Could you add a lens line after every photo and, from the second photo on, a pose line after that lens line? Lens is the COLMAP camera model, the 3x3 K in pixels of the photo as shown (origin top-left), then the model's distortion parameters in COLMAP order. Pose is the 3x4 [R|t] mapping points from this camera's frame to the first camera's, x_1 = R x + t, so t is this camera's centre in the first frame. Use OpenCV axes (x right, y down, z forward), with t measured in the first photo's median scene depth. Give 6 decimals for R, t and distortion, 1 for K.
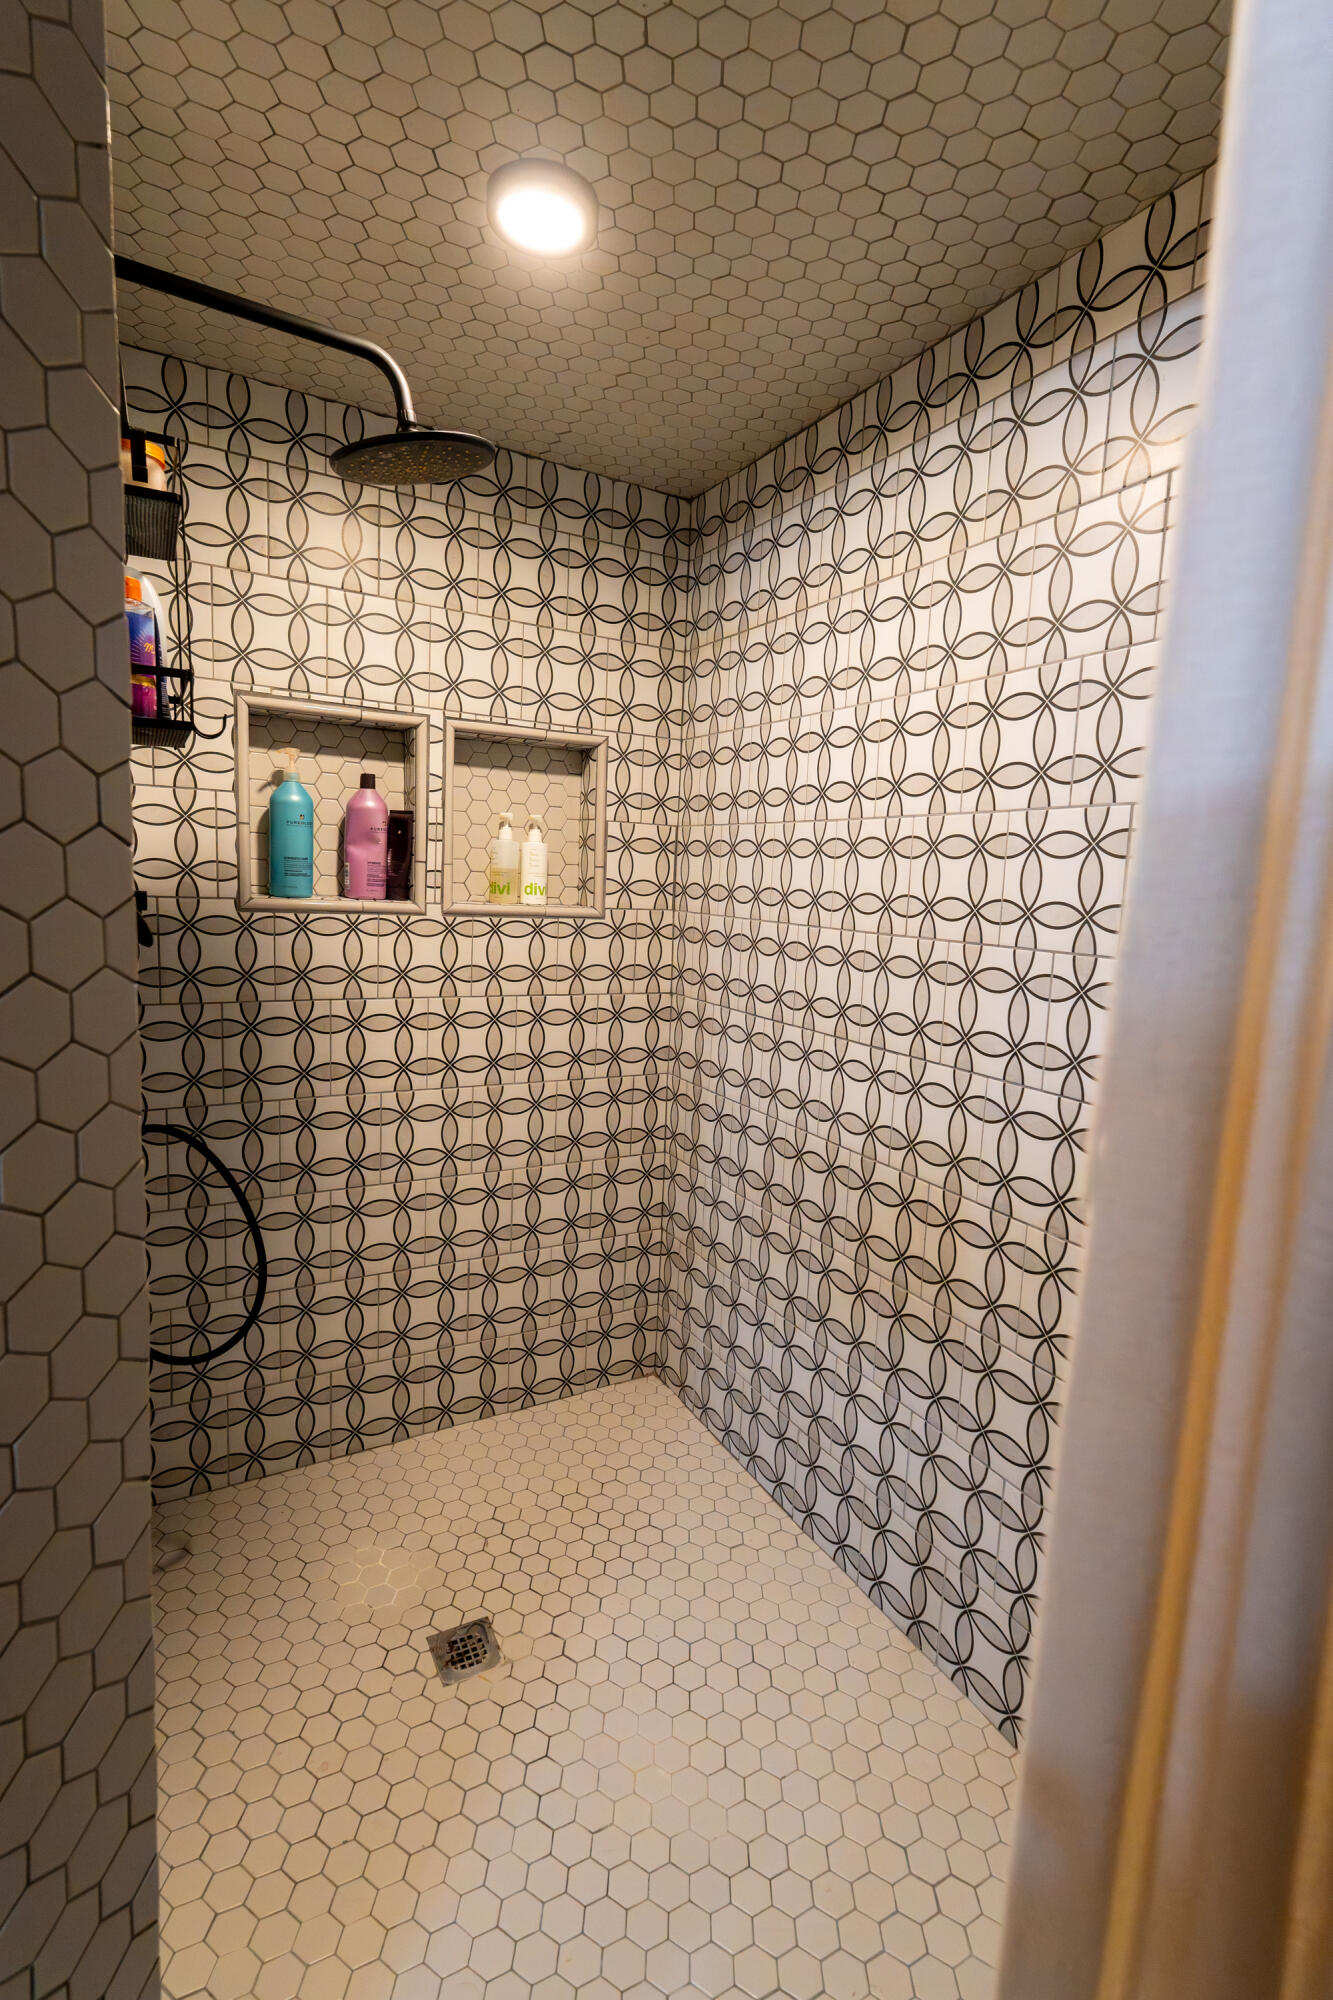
lens RADIAL K [[846.9, 0, 686.0], [0, 846.9, 988.6], [0, 0, 1]] dist [0.008439, -0.001220]
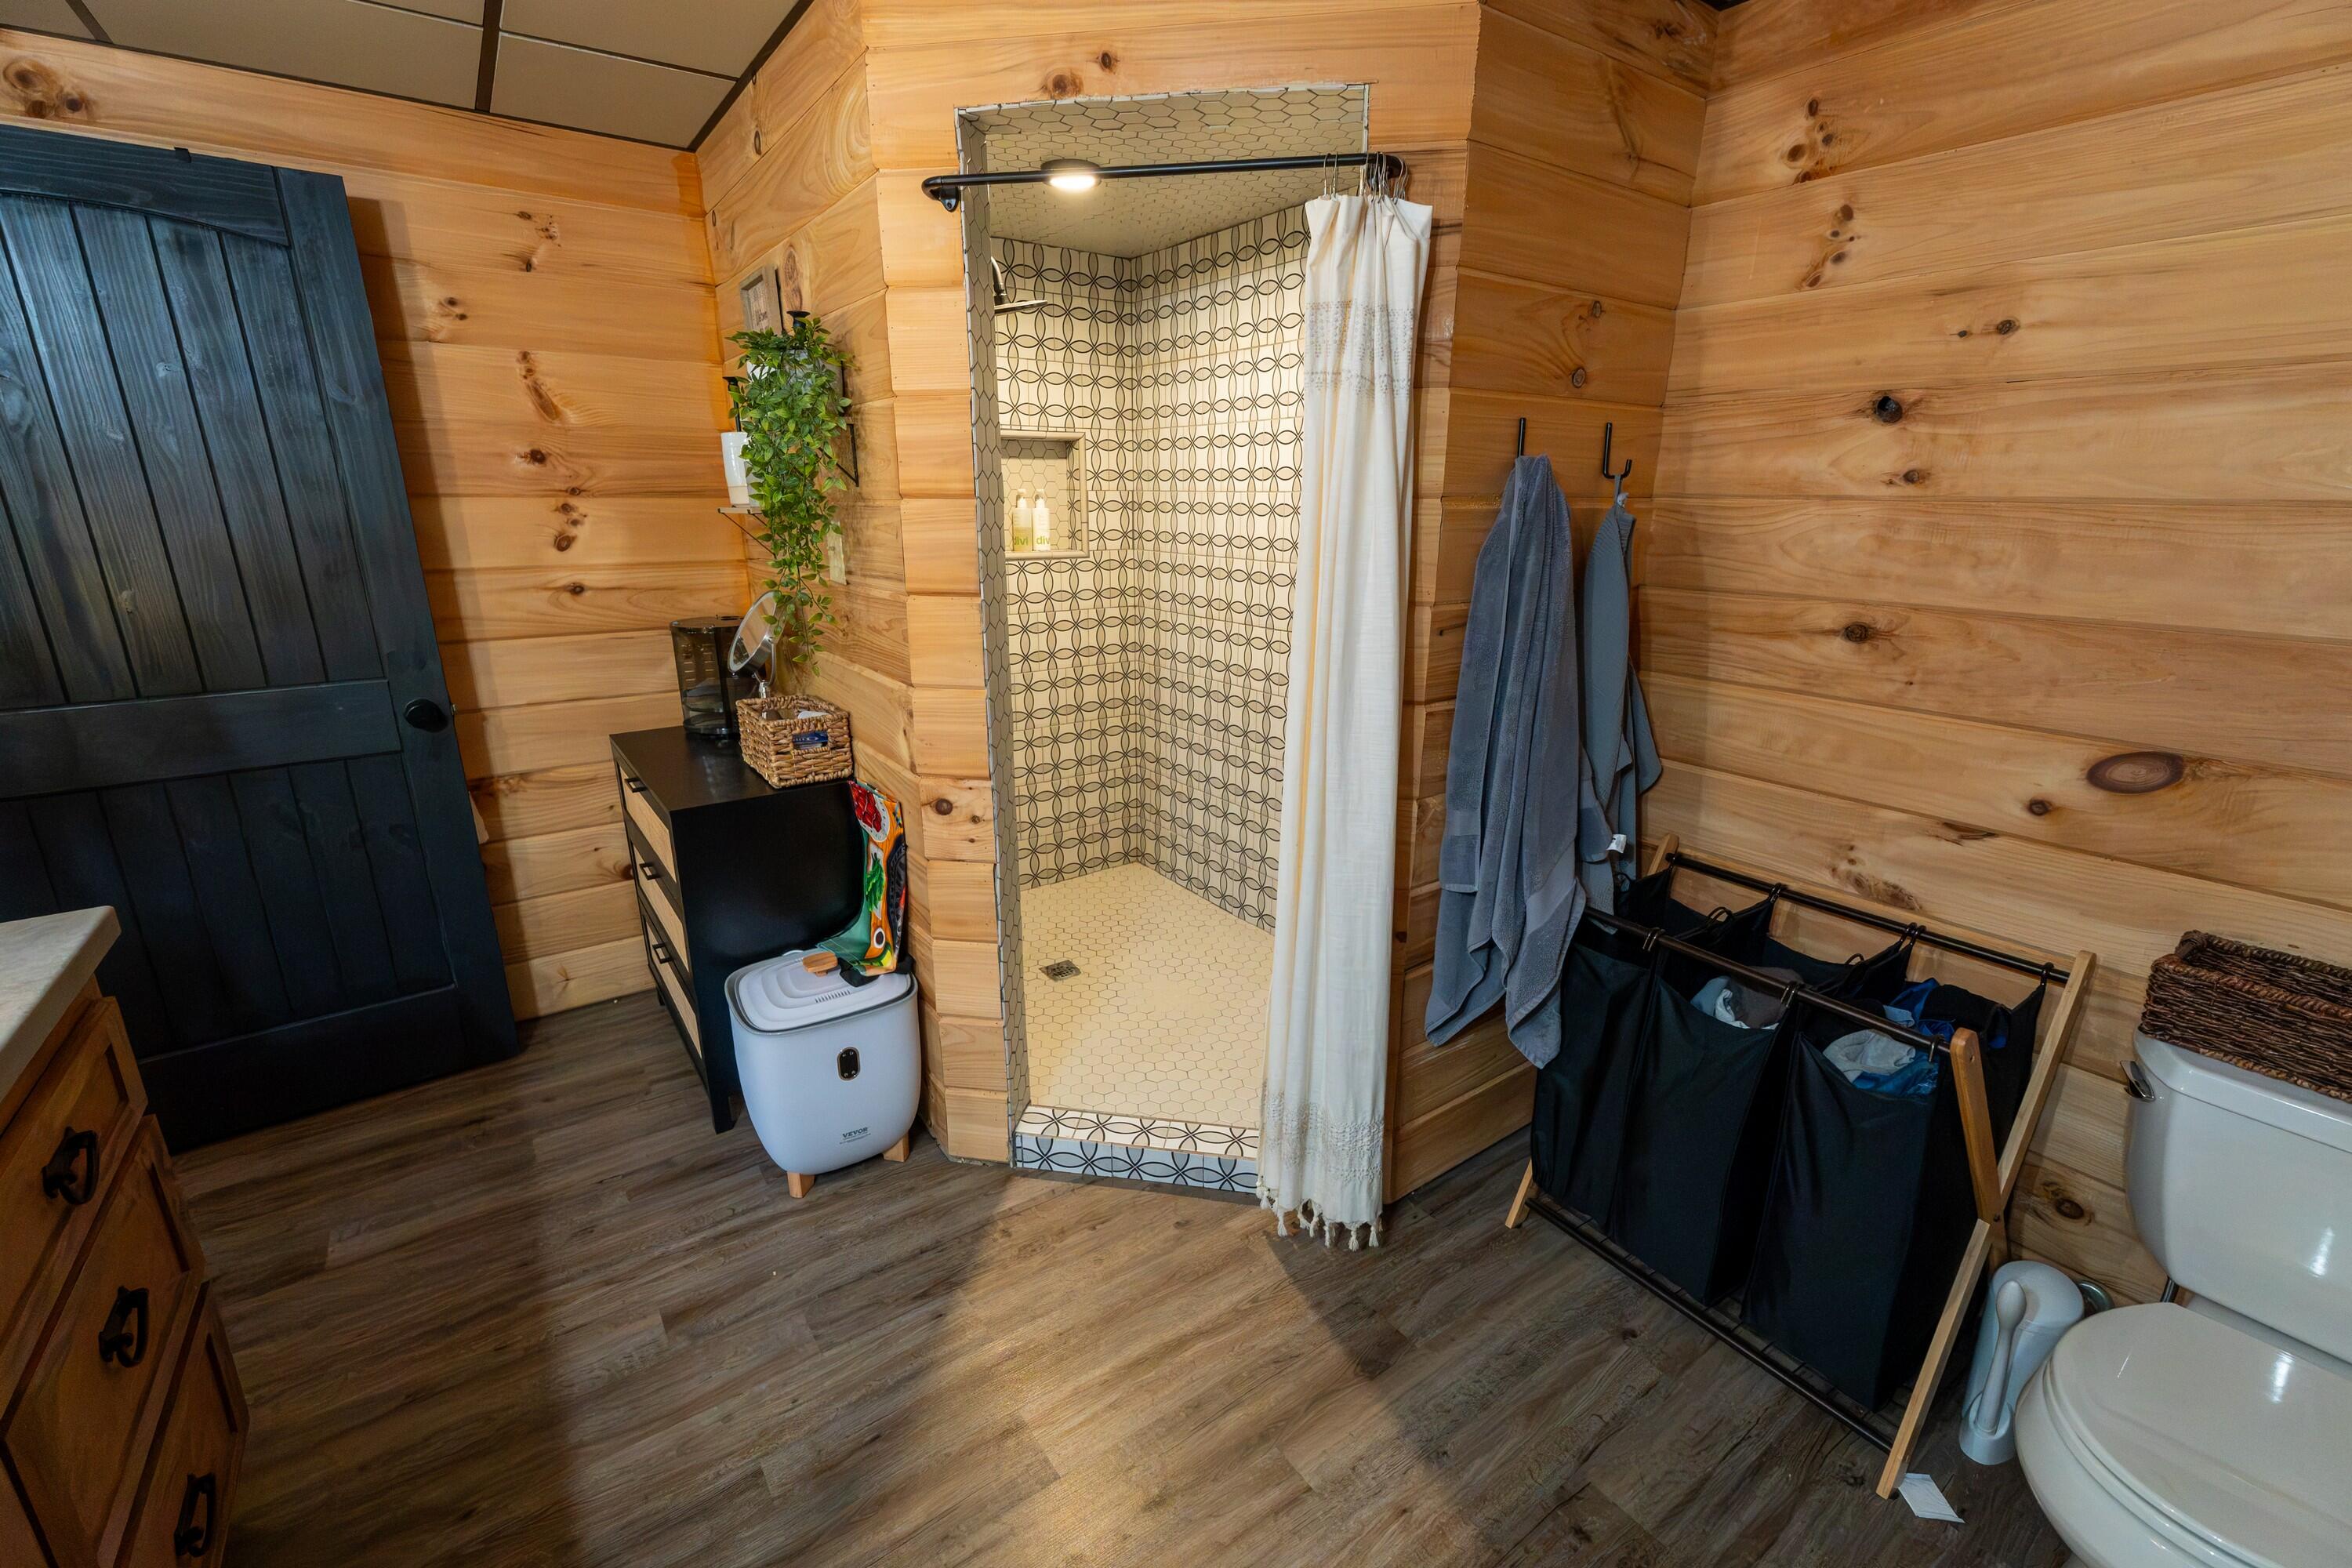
lens RADIAL K [[996.0, 0, 1164.8], [0, 996.0, 781.7], [0, 0, 1]] dist [0.008439, -0.001220]
pose [[0.993198, -0.072377, 0.091212, -0.156640], [0.056367, 0.984299, 0.167268, 0.020572], [-0.101886, -0.160989, 0.981683, -0.823716]]
